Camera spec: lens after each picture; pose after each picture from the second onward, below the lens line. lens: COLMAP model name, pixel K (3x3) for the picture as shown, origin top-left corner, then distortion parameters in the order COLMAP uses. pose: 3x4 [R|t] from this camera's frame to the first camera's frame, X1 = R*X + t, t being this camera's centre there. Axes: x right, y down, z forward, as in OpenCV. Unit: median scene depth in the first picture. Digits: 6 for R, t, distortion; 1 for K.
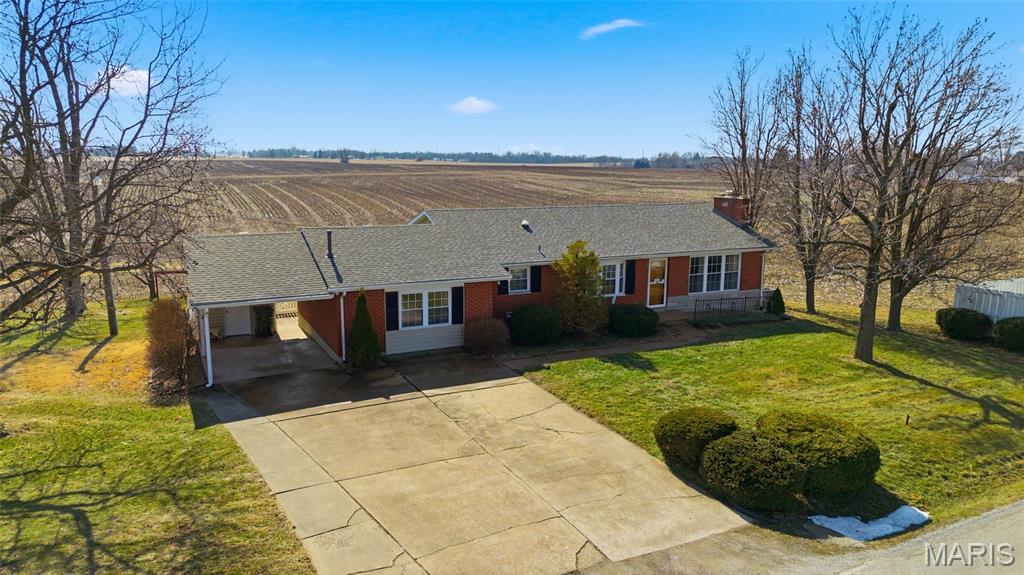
lens RADIAL K [[719.7, 0, 512.0], [0, 719.7, 287.5], [0, 0, 1]] dist [0.083951, -0.080087]
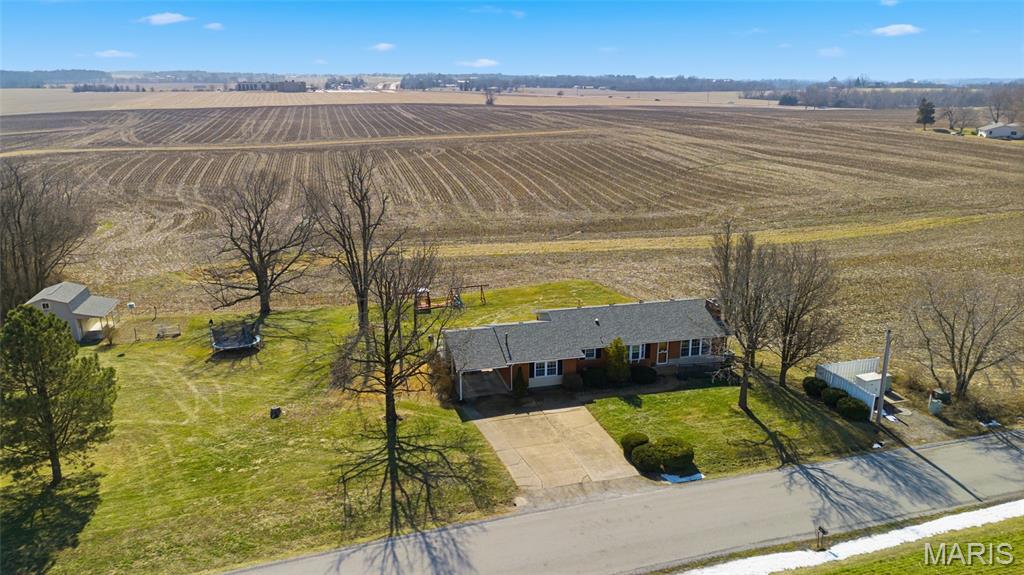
lens RADIAL K [[715.3, 0, 510.1], [0, 715.3, 294.1], [0, 0, 1]] dist [0.097690, -0.116617]
pose [[0.981460, 0.051303, -0.184672, 0.186323], [-0.029188, 0.992280, 0.120537, -0.505579], [0.189430, -0.112912, 0.975380, -1.288905]]
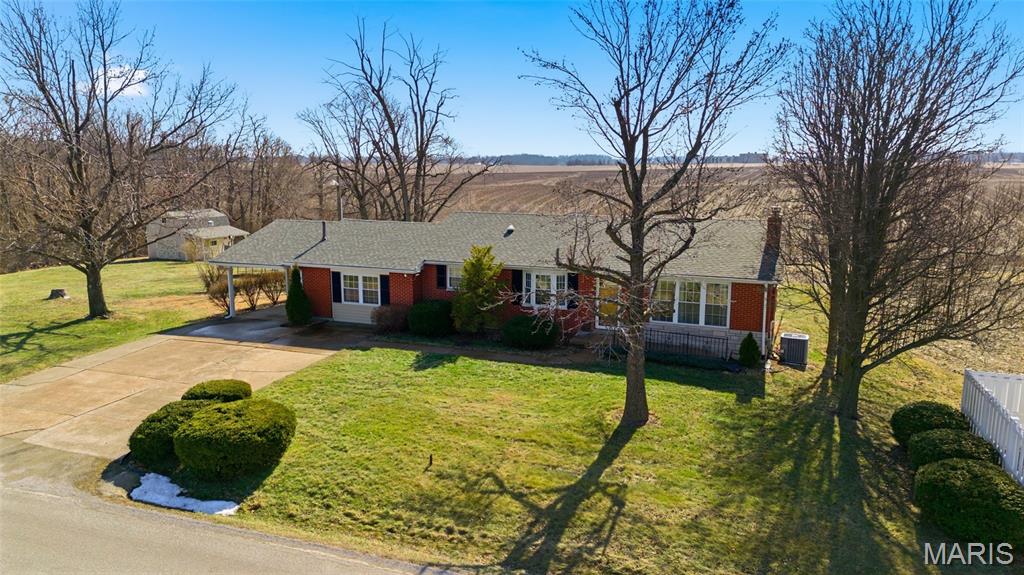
lens RADIAL K [[719.7, 0, 512.0], [0, 719.7, 287.5], [0, 0, 1]] dist [0.083951, -0.080087]
pose [[0.679343, 0.121556, -0.723683, 0.991283], [-0.126351, 0.990832, 0.047820, -0.067899], [0.722862, 0.058952, 0.688473, 0.362684]]
